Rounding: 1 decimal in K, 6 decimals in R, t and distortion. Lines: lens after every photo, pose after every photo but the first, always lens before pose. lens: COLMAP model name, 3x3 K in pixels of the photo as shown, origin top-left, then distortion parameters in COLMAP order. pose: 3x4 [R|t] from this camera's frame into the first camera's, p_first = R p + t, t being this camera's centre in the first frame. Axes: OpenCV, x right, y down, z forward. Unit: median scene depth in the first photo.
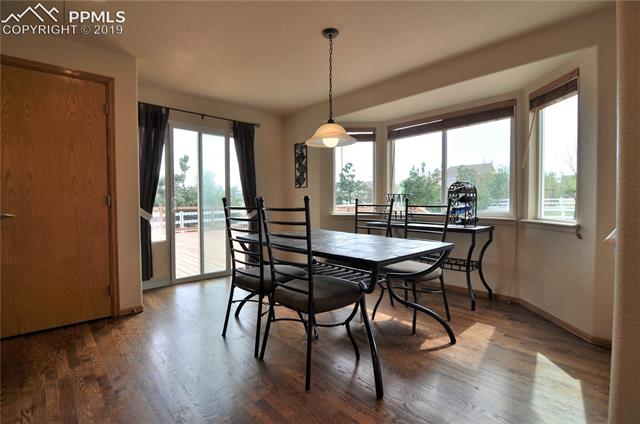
lens RADIAL K [[310.7, 0, 322.0], [0, 310.7, 210.6], [0, 0, 1]] dist [-0.021043, -0.000303]
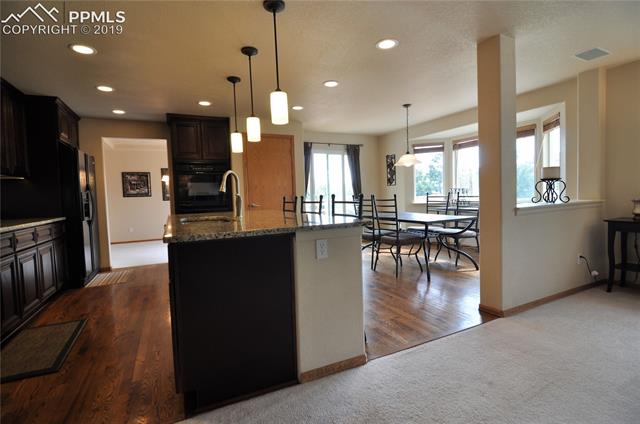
lens RADIAL K [[310.7, 0, 322.0], [0, 310.7, 210.6], [0, 0, 1]] dist [-0.021043, -0.000303]
pose [[0.959772, -0.012026, -0.280523, 0.036975], [0.019465, 0.999528, 0.023747, 0.005221], [0.280105, -0.028252, 0.959553, -0.680814]]
